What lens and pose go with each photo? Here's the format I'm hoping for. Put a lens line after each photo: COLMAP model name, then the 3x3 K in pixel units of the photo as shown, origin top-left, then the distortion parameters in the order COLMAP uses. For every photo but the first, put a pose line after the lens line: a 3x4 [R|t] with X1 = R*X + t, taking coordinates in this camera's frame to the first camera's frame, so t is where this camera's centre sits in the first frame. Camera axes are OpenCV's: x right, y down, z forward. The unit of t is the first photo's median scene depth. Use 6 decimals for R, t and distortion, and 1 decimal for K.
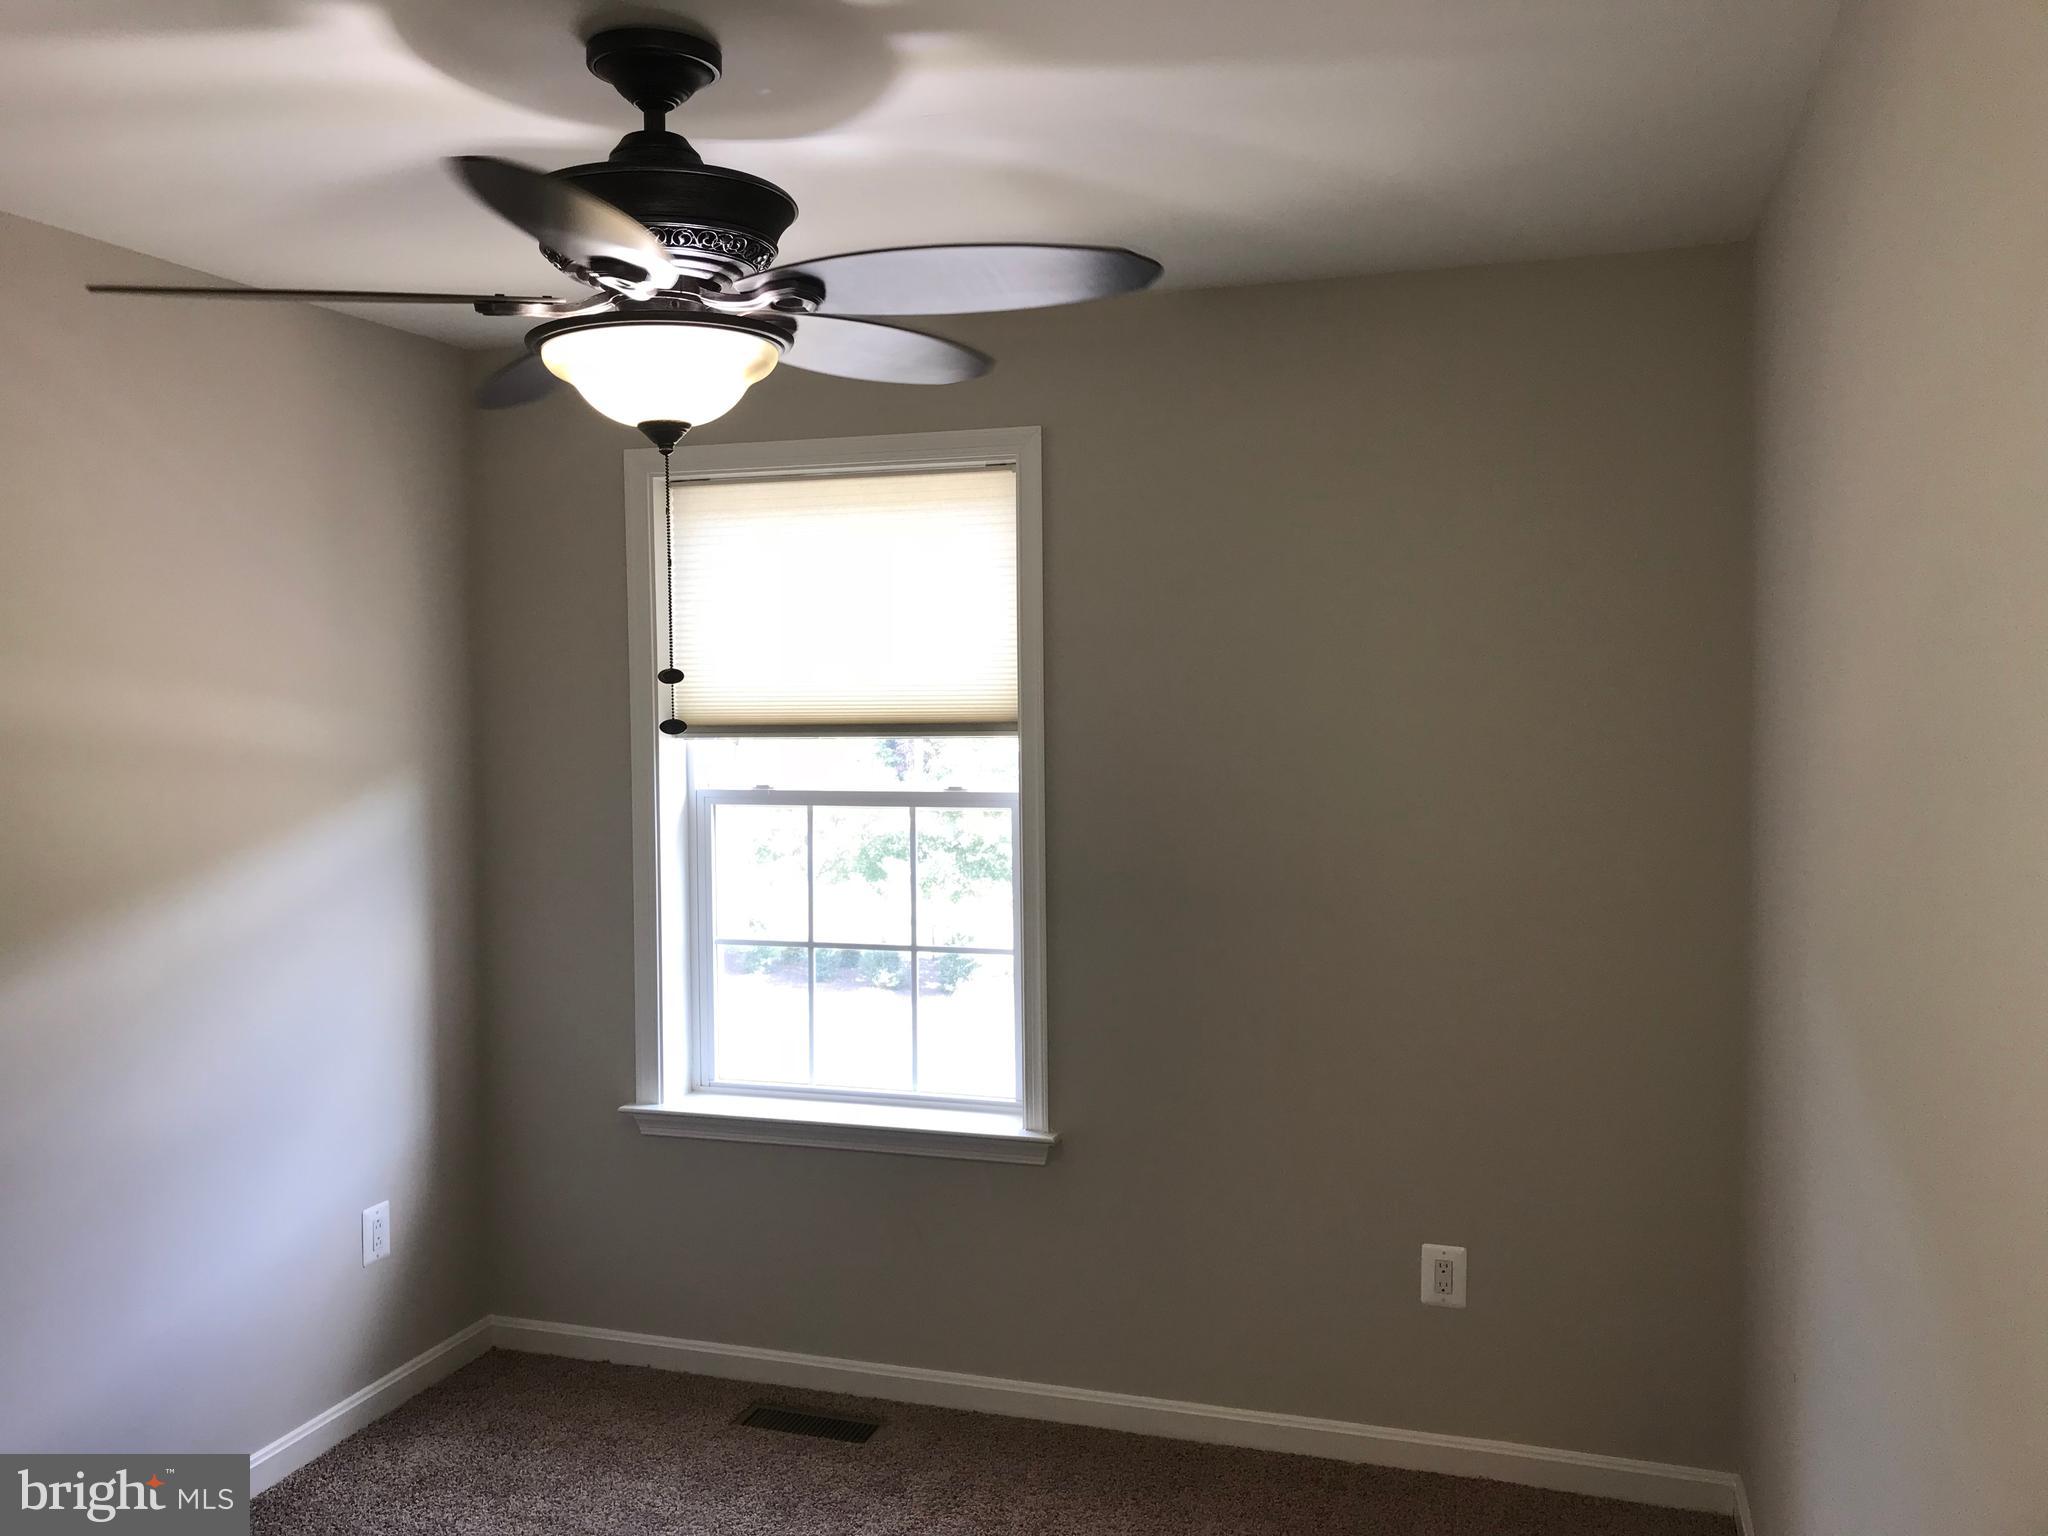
lens RADIAL K [[1688.2, 0, 1016.0], [0, 1688.2, 747.9], [0, 0, 1]] dist [0.031529, -0.030958]
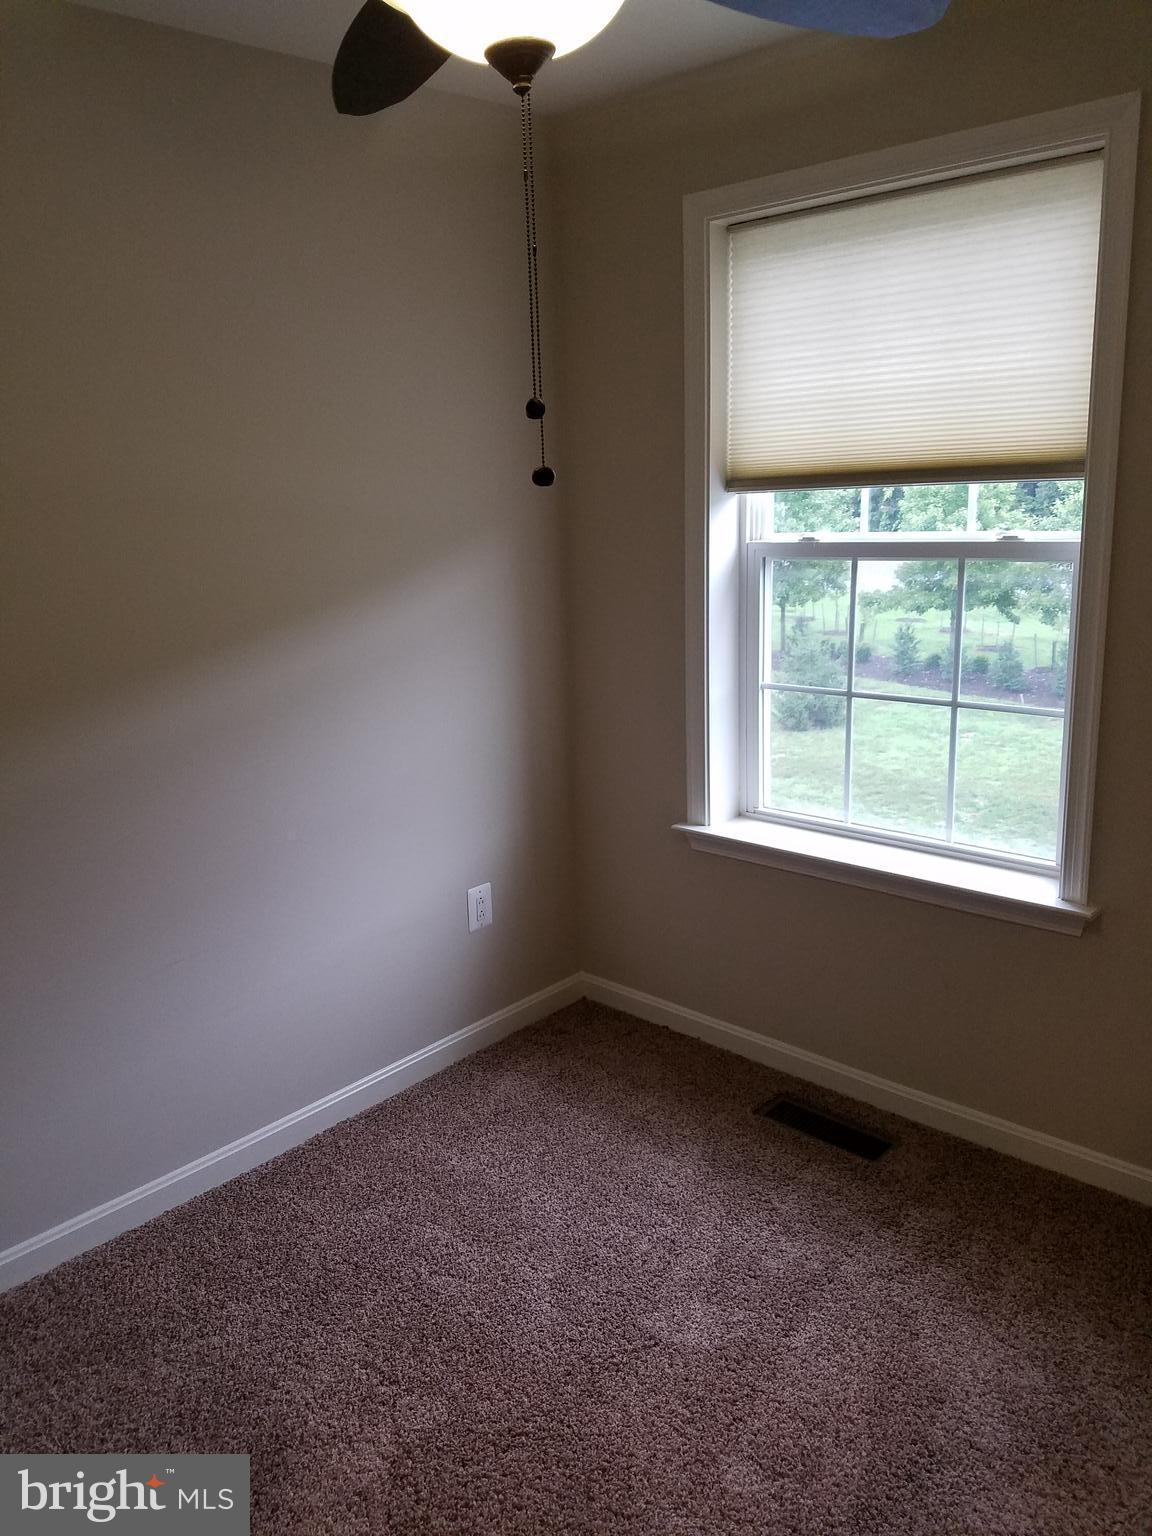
lens RADIAL K [[1141.1, 0, 578.3], [0, 1141.1, 758.1], [0, 0, 1]] dist [0.221830, -0.379932]
pose [[0.901687, 0.081740, -0.424592, 0.035312], [0.012101, 0.976814, 0.213749, 0.000248], [0.432219, -0.197873, 0.879791, 0.306338]]
